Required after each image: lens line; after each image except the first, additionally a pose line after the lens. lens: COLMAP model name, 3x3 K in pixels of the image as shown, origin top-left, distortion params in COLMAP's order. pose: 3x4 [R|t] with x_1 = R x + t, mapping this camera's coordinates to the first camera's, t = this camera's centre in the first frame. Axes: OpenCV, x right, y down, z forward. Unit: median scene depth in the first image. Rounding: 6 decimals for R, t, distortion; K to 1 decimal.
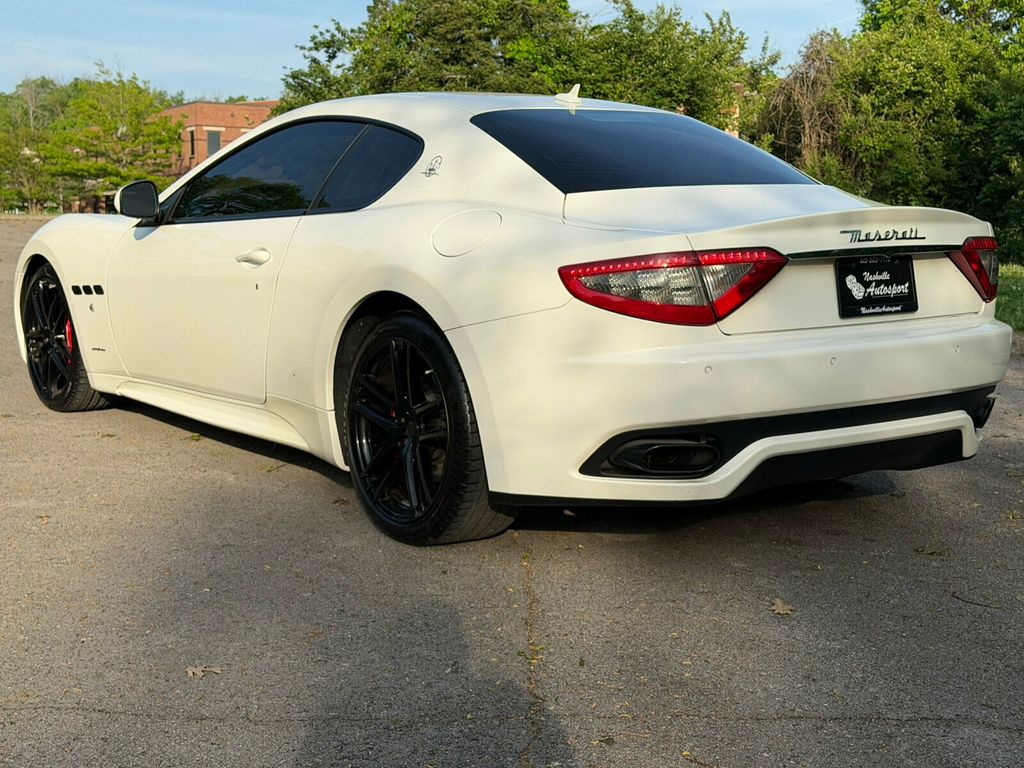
lens RADIAL K [[1497.7, 0, 507.3], [0, 1497.7, 384.2], [0, 0, 1]] dist [0.159639, -0.107794]
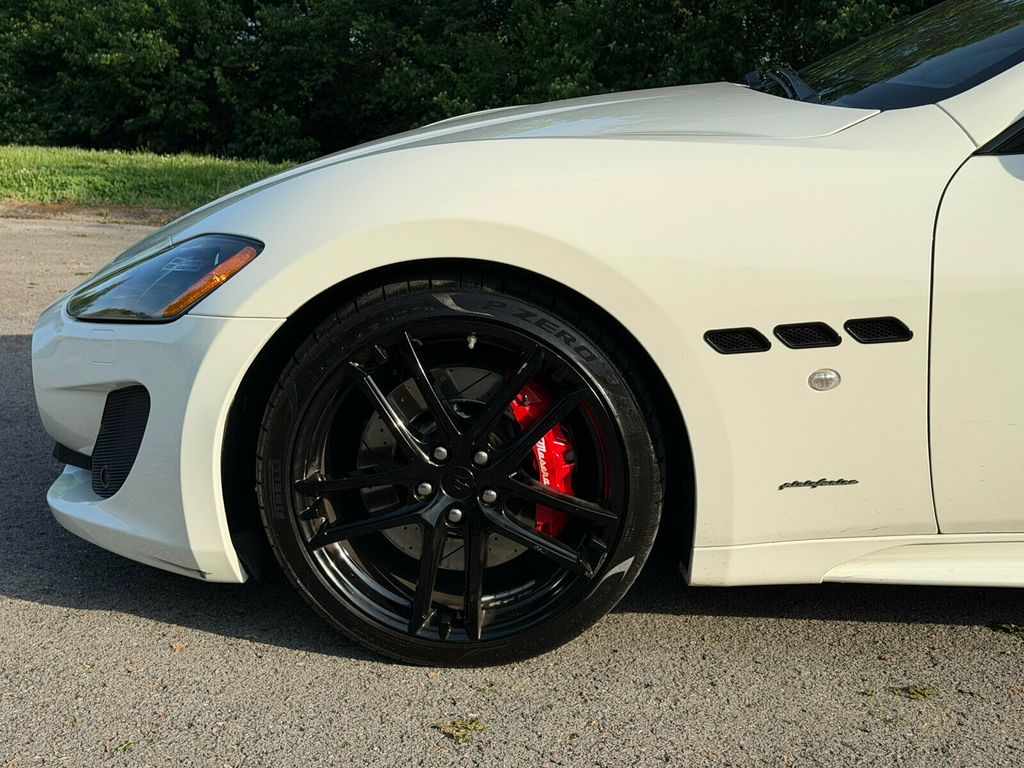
lens RADIAL K [[1495.4, 0, 512.0], [0, 1495.4, 384.0], [0, 0, 1]] dist [0.189584, -0.331456]
pose [[0.670495, -0.172112, 0.721674, -0.869502], [0.116582, 0.985077, 0.126617, -0.154309], [-0.732697, -0.000762, 0.680554, 1.152697]]
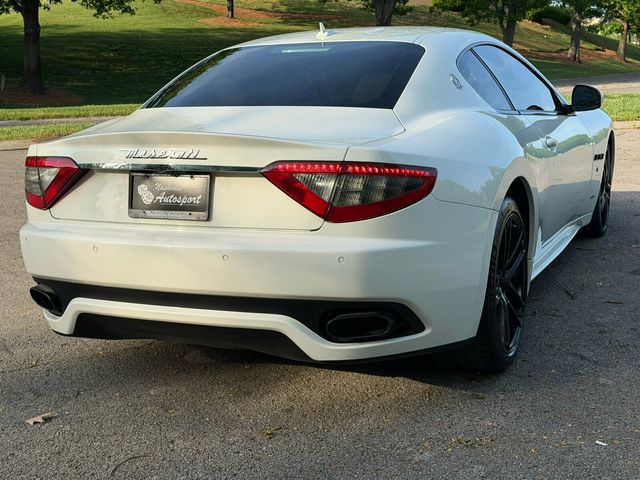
lens RADIAL K [[934.6, 0, 320.0], [0, 934.6, 240.0], [0, 0, 1]] dist [0.189584, -0.331456]
pose [[0.494573, 0.138927, -0.857961, 0.915187], [-0.092387, 0.989953, 0.107043, -0.115968], [0.864212, 0.026324, 0.502439, 0.691148]]
